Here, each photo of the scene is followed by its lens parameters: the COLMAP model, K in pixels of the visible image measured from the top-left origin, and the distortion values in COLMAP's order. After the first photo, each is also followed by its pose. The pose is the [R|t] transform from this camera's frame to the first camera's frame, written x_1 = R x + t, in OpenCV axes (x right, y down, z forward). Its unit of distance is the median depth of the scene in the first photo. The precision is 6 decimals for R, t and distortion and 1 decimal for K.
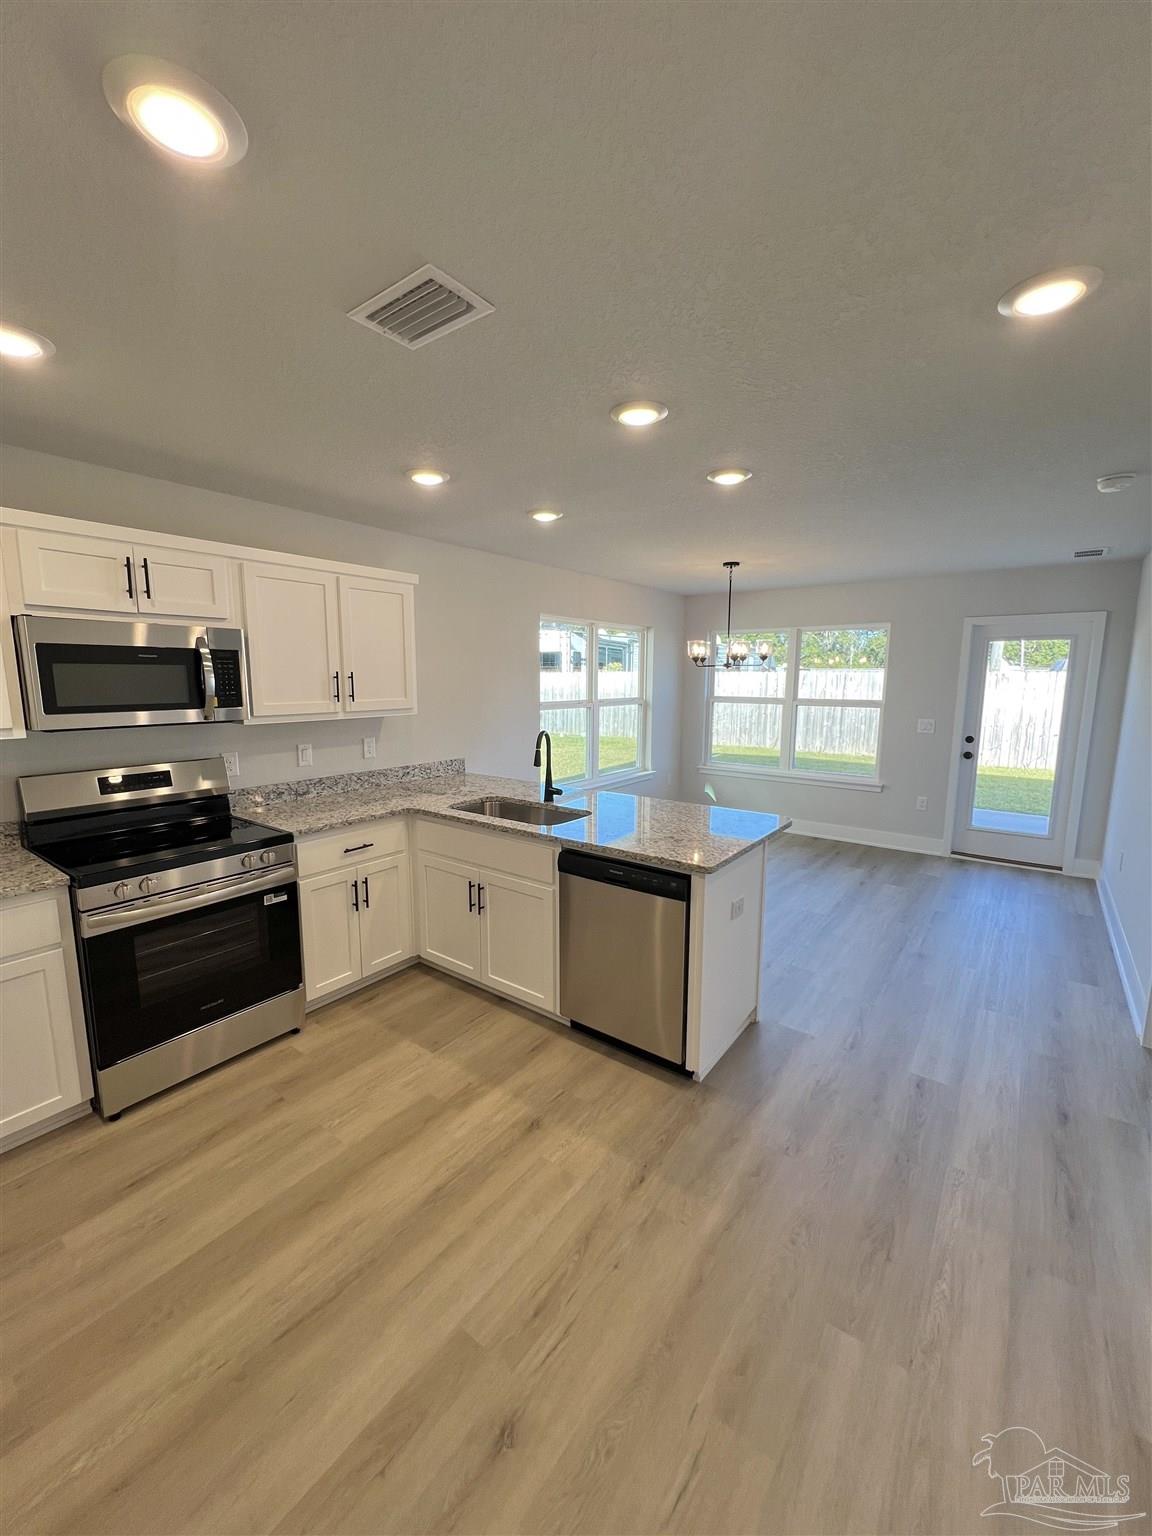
lens RADIAL K [[614.3, 0, 575.9], [0, 614.3, 768.9], [0, 0, 1]] dist [-0.001300, 0.001164]
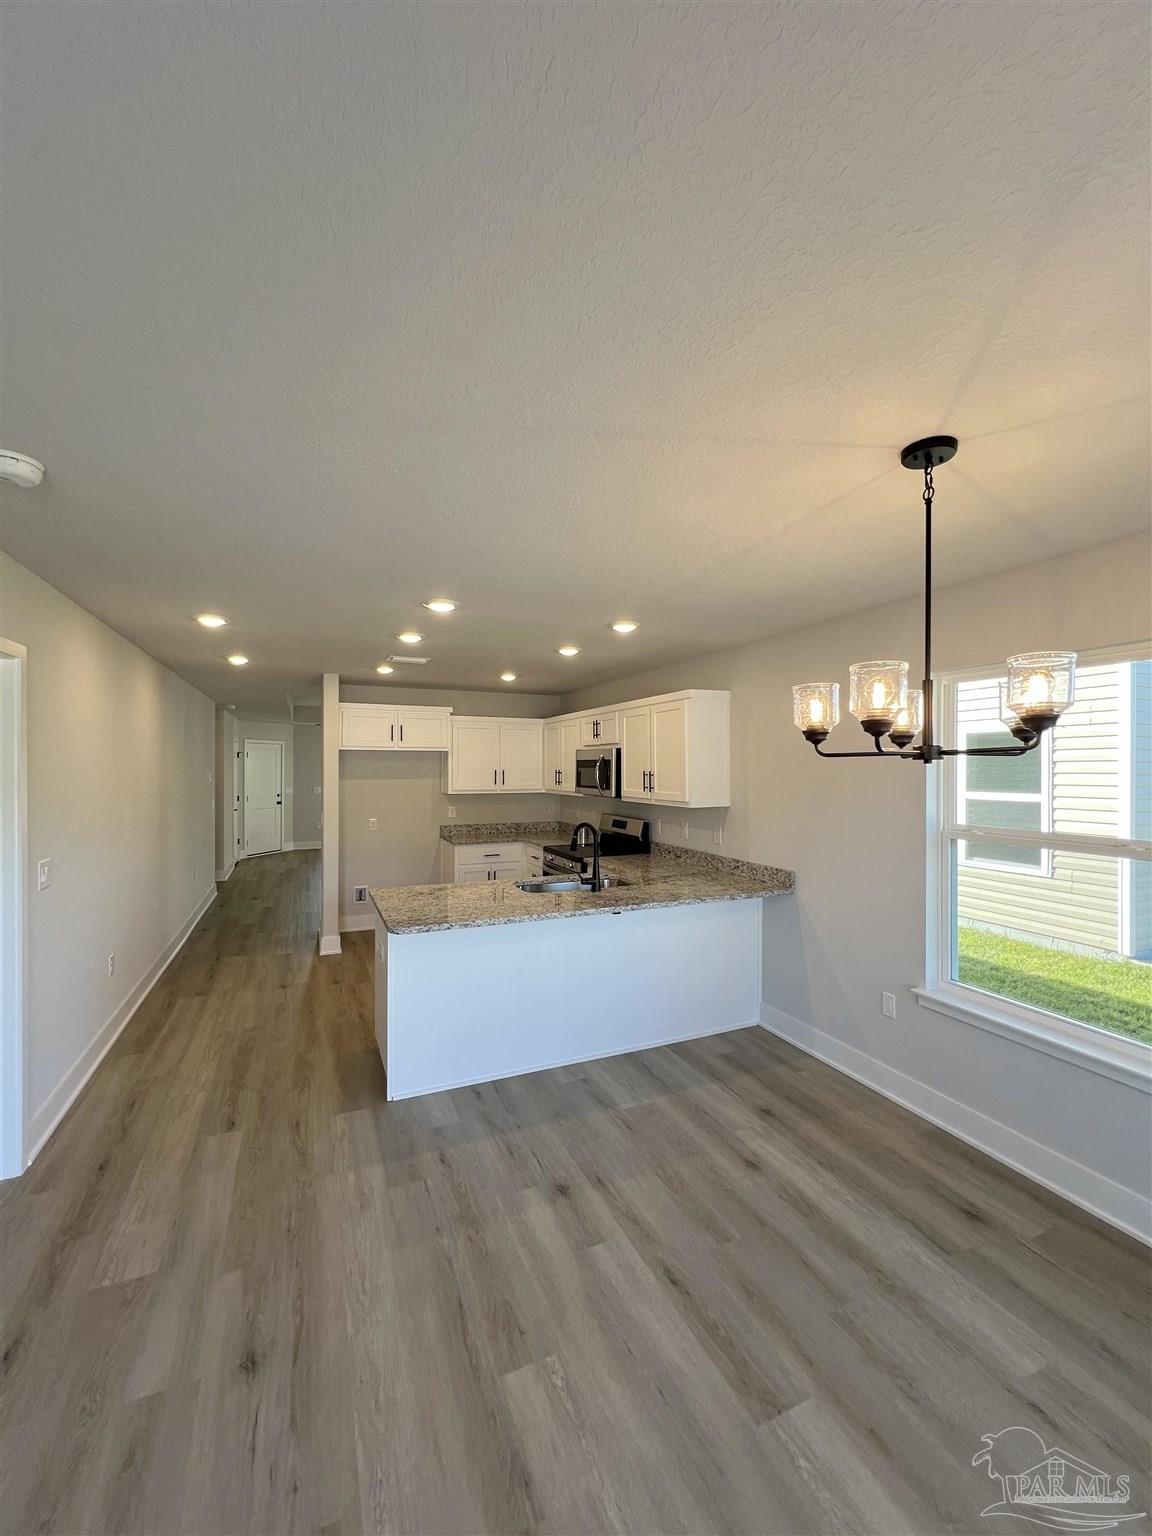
lens RADIAL K [[614.3, 0, 572.7], [0, 614.3, 771.7], [0, 0, 1]] dist [-0.001300, 0.001164]
pose [[-0.493644, 0.001508, -0.869663, 1.182937], [-0.133316, 0.988048, 0.077387, -0.300837], [0.859385, 0.154142, -0.487543, 1.909456]]
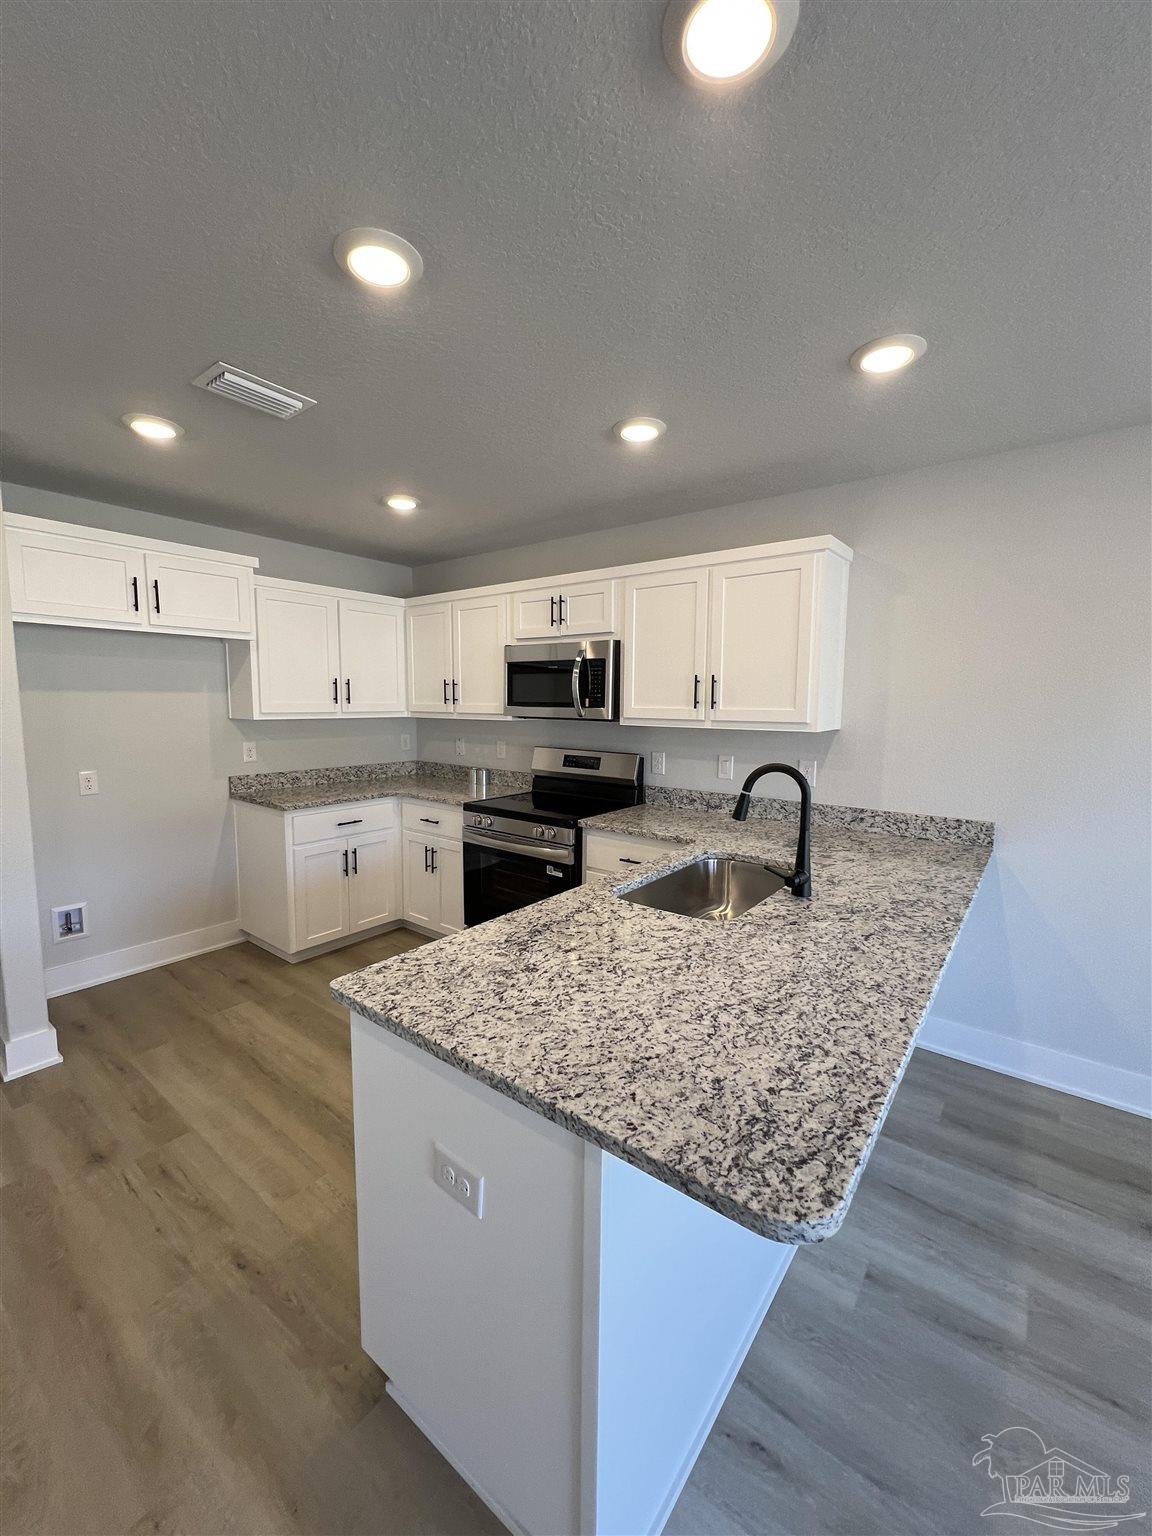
lens RADIAL K [[617.1, 0, 575.2], [0, 617.1, 770.5], [0, 0, 1]] dist [-0.002688, 0.001084]
pose [[-0.019444, 0.110745, -0.993659, 0.652777], [-0.158568, 0.980926, 0.112429, -0.114546], [0.987157, 0.159749, -0.001513, 1.030640]]
